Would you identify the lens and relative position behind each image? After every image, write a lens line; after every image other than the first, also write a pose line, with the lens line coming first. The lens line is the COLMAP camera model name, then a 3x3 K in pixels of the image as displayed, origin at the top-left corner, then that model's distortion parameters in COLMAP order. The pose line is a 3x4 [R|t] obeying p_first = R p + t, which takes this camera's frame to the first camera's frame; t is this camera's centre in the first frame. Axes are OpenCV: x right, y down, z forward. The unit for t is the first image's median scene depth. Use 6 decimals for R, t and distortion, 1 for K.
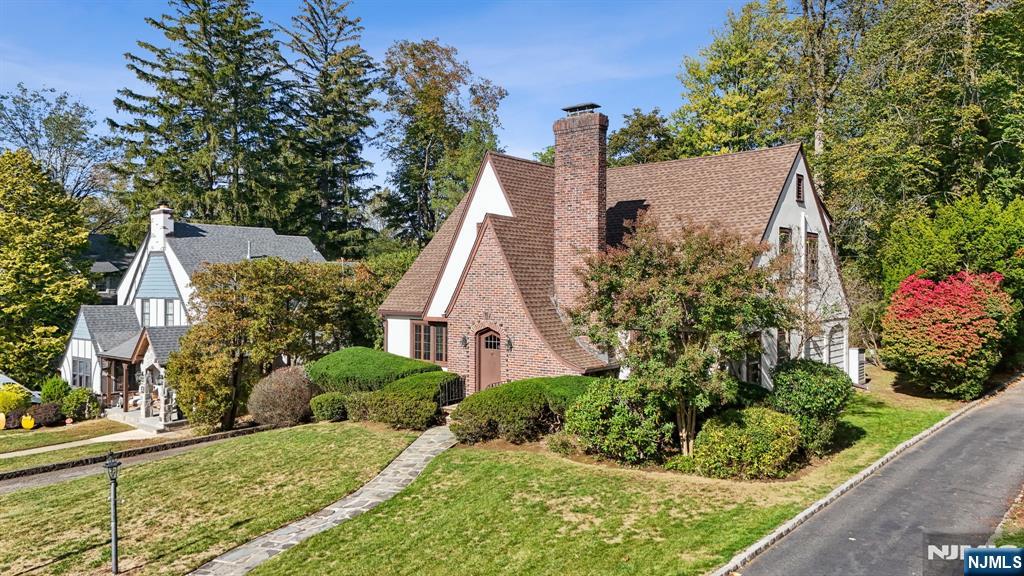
lens RADIAL K [[765.7, 0, 481.0], [0, 765.7, 286.0], [0, 0, 1]] dist [0.026998, -0.002191]
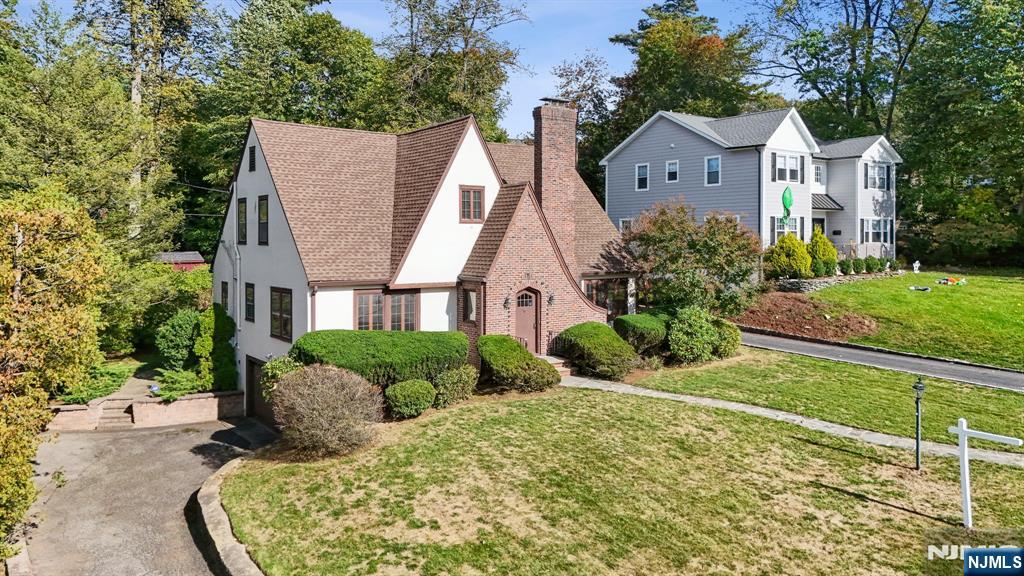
lens RADIAL K [[765.7, 0, 481.0], [0, 765.7, 286.0], [0, 0, 1]] dist [0.026998, -0.002191]
pose [[0.267202, -0.056288, 0.961995, -1.030823], [0.012215, 0.998410, 0.055026, -0.007700], [-0.963563, -0.002953, 0.267464, 0.755177]]
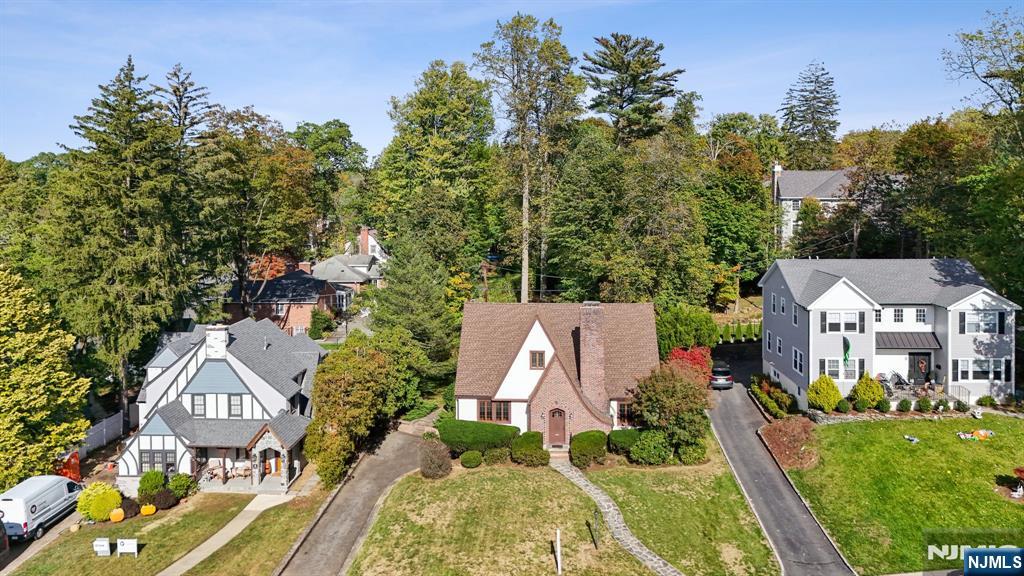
lens RADIAL K [[765.7, 0, 481.0], [0, 765.7, 286.0], [0, 0, 1]] dist [0.026998, -0.002191]
pose [[0.832623, -0.088081, 0.546791, -1.231821], [0.030391, 0.993051, 0.113691, -0.501805], [-0.553005, -0.078044, 0.829514, -0.561055]]
